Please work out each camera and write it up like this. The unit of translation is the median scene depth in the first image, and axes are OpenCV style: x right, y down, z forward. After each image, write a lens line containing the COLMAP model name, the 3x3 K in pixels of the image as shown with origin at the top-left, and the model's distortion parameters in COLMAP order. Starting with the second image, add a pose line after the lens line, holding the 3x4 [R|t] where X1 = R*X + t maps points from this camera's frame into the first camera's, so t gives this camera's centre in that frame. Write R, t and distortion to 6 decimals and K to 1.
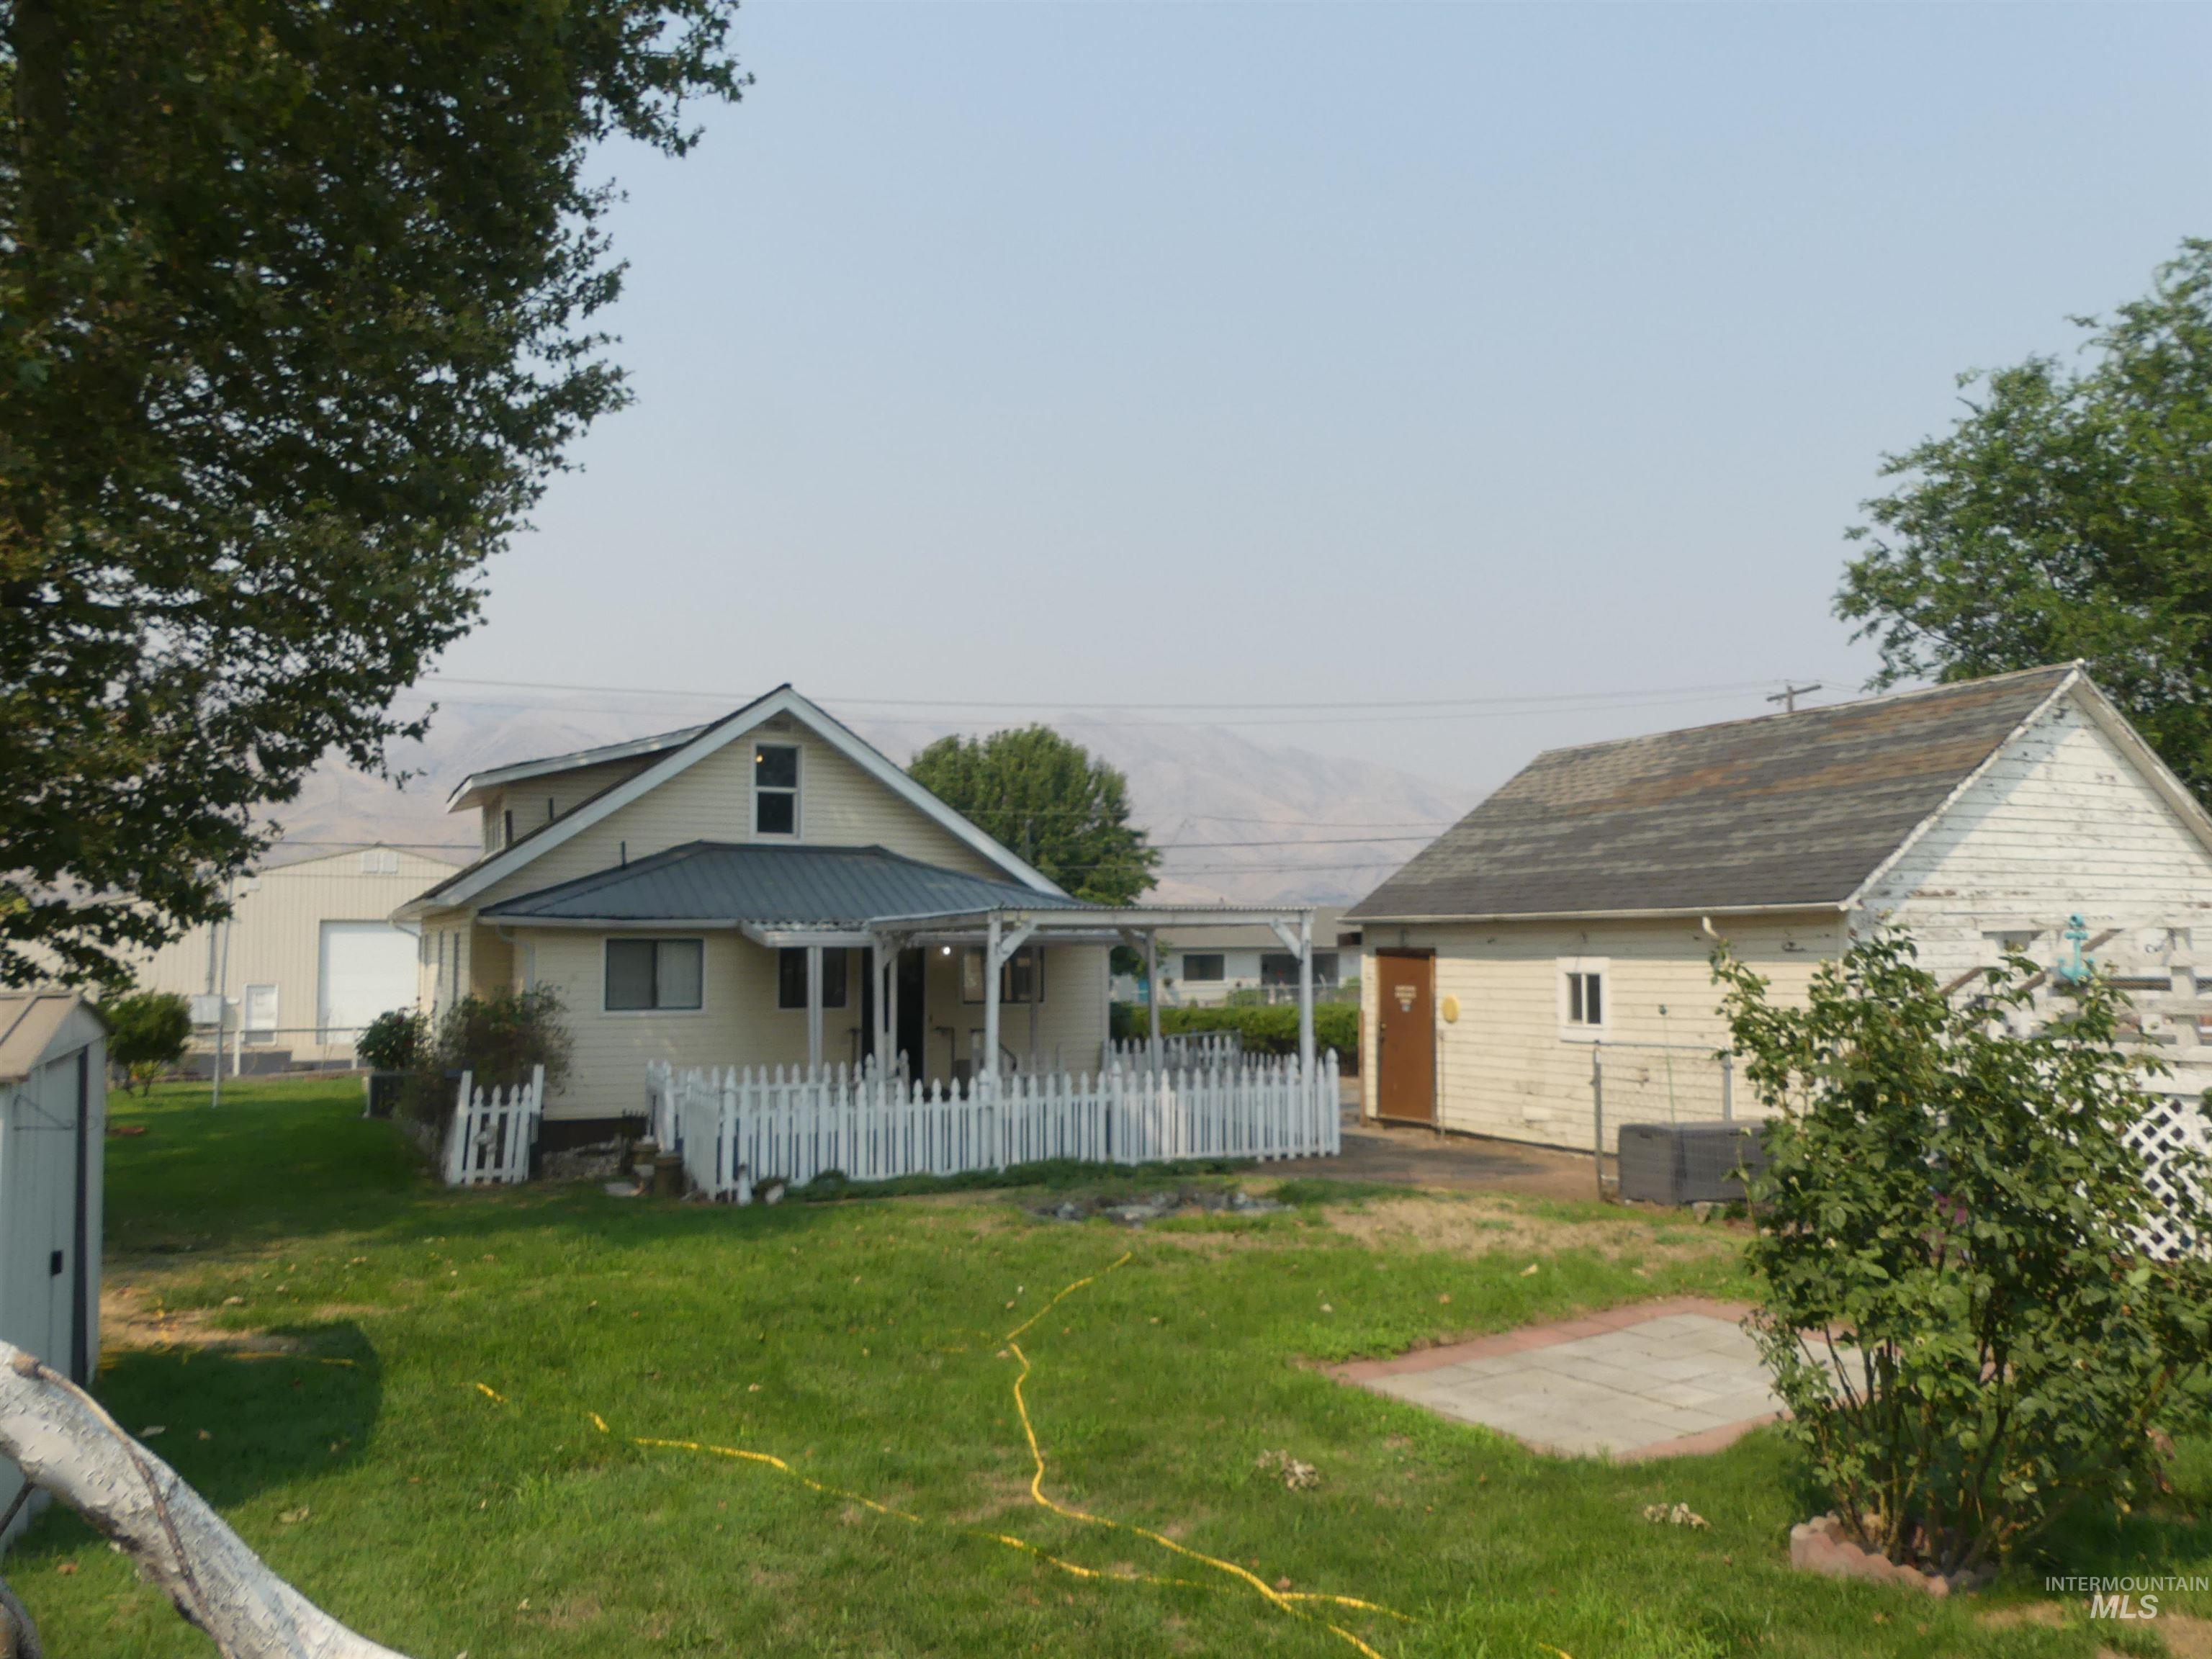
lens RADIAL K [[1655.3, 0, 1151.7], [0, 1655.3, 833.1], [0, 0, 1]] dist [-0.054460, 0.064851]
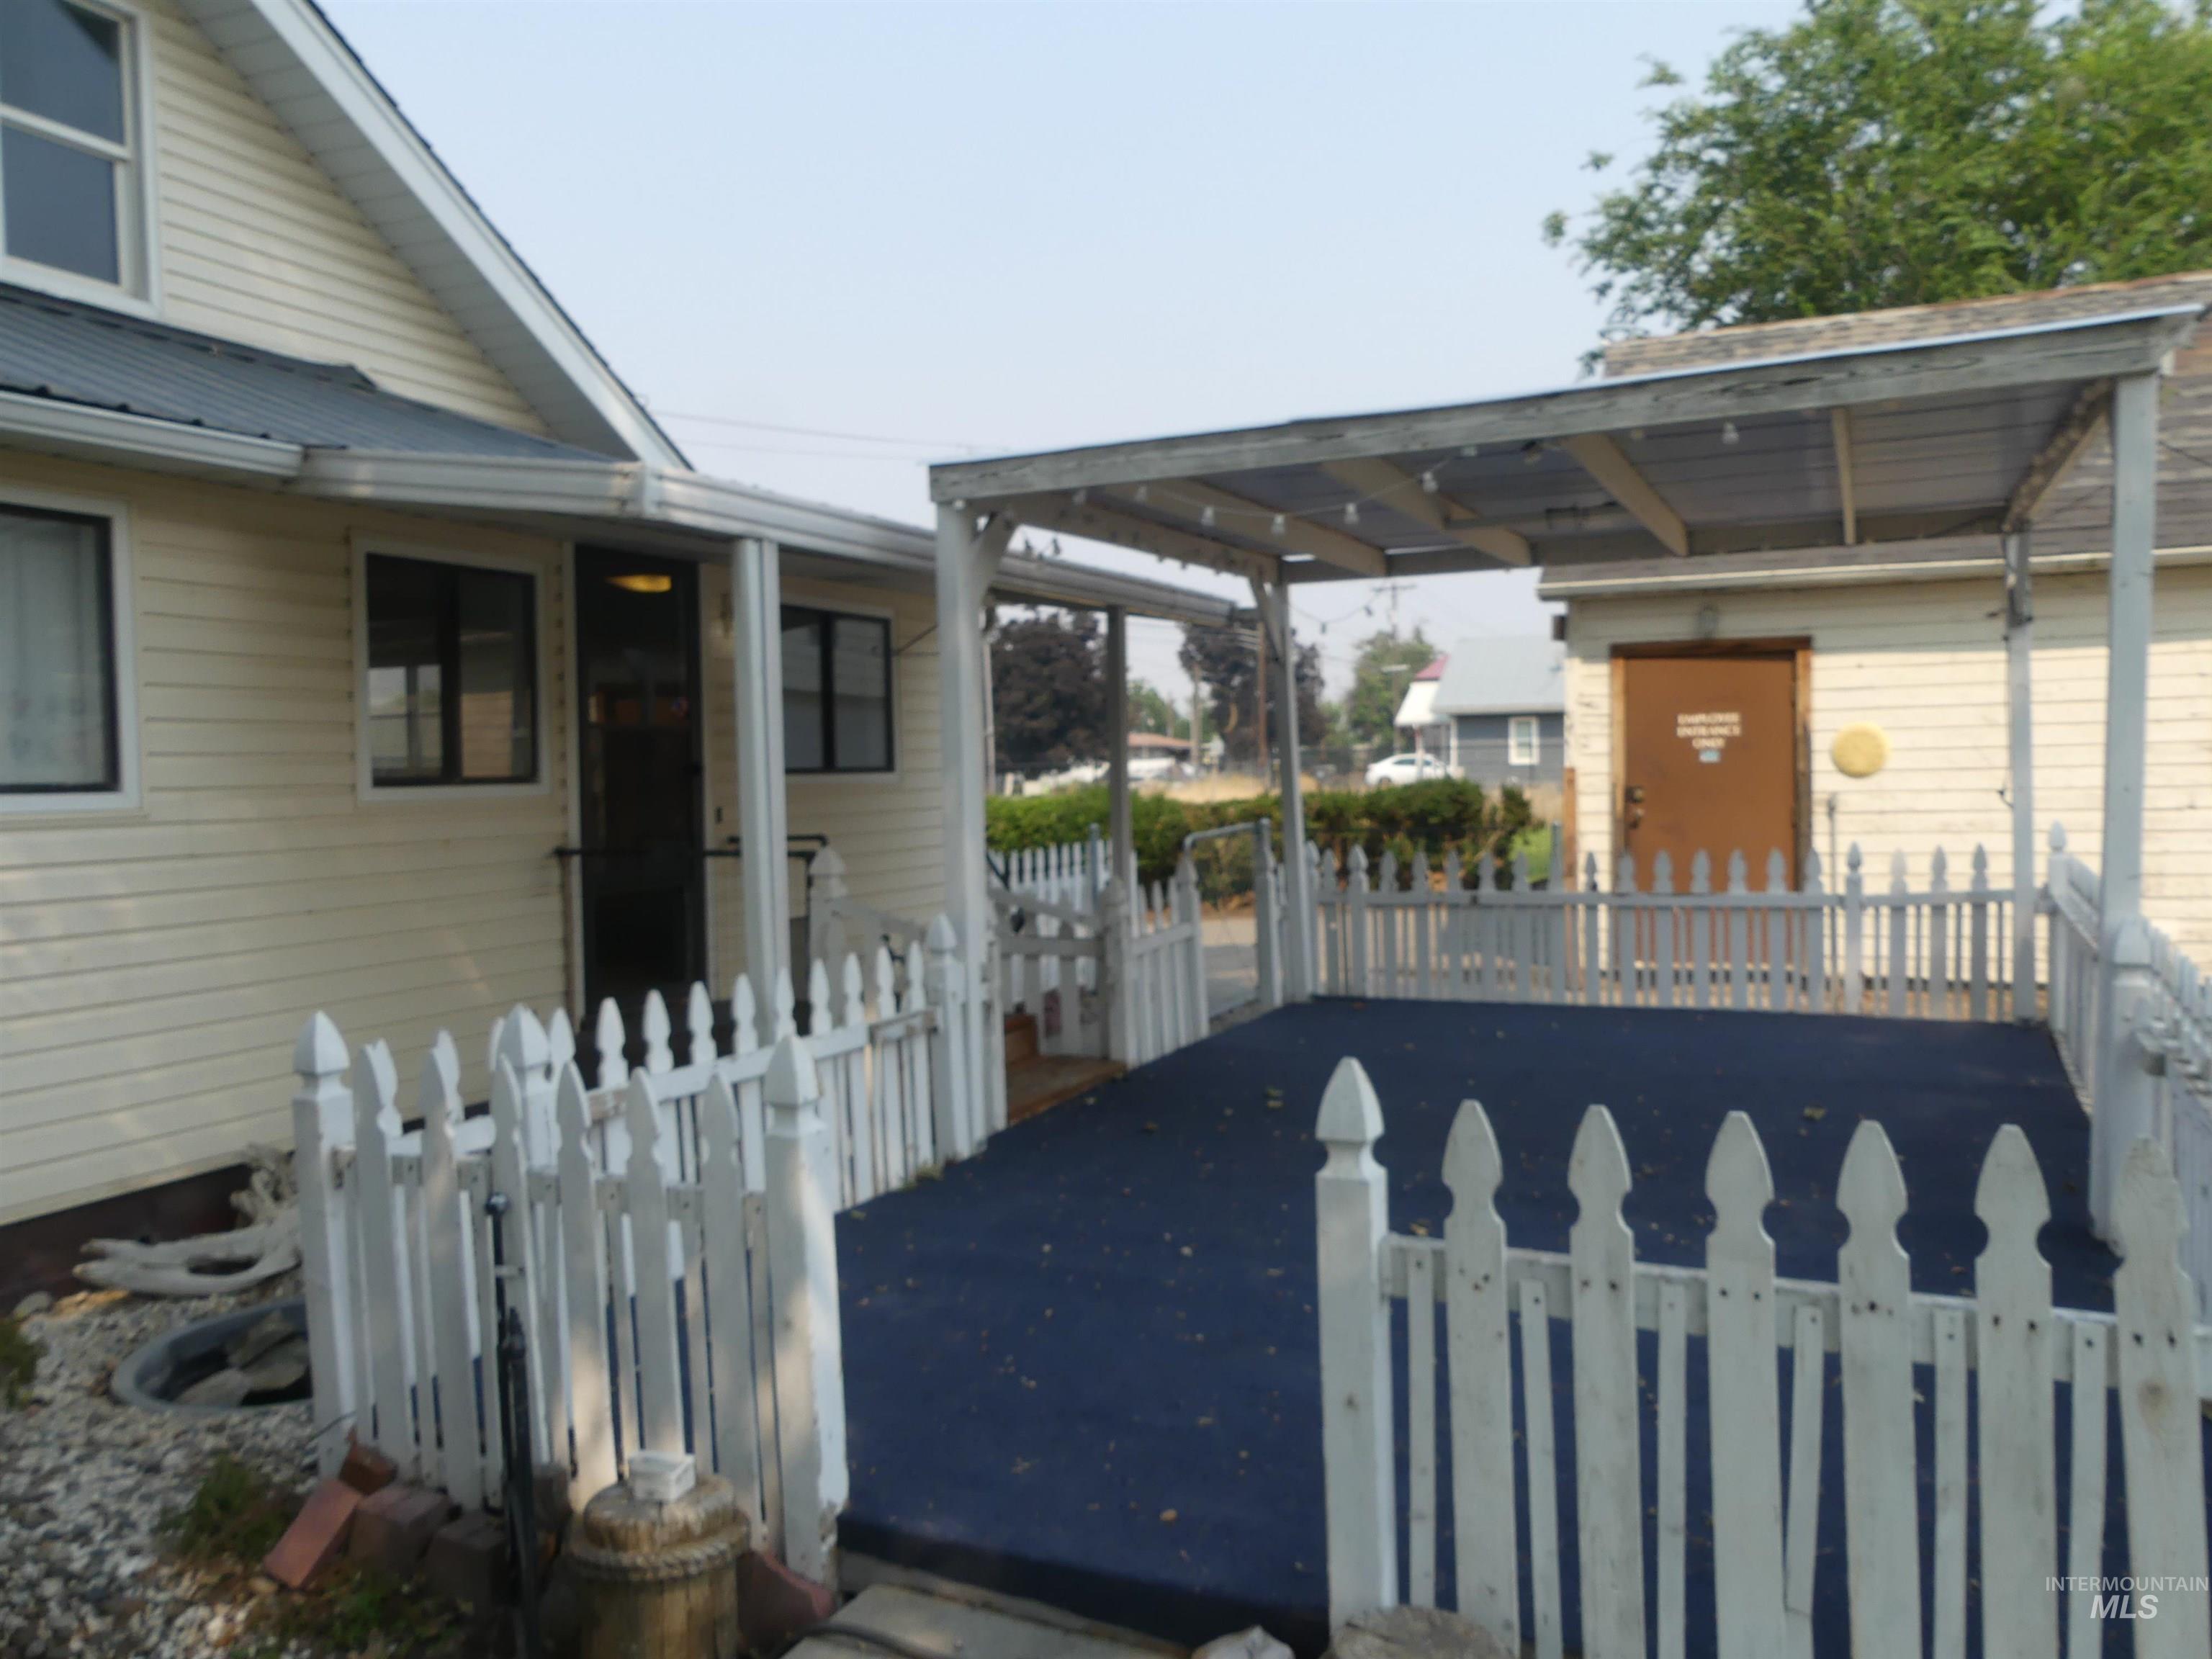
lens RADIAL K [[1658.3, 0, 1140.2], [0, 1658.3, 837.1], [0, 0, 1]] dist [-0.021252, 0.012295]
pose [[0.776958, -0.039265, 0.628326, -0.377193], [-0.025843, 0.995223, 0.094149, 0.103895], [-0.629021, -0.089388, 0.772232, 0.845898]]
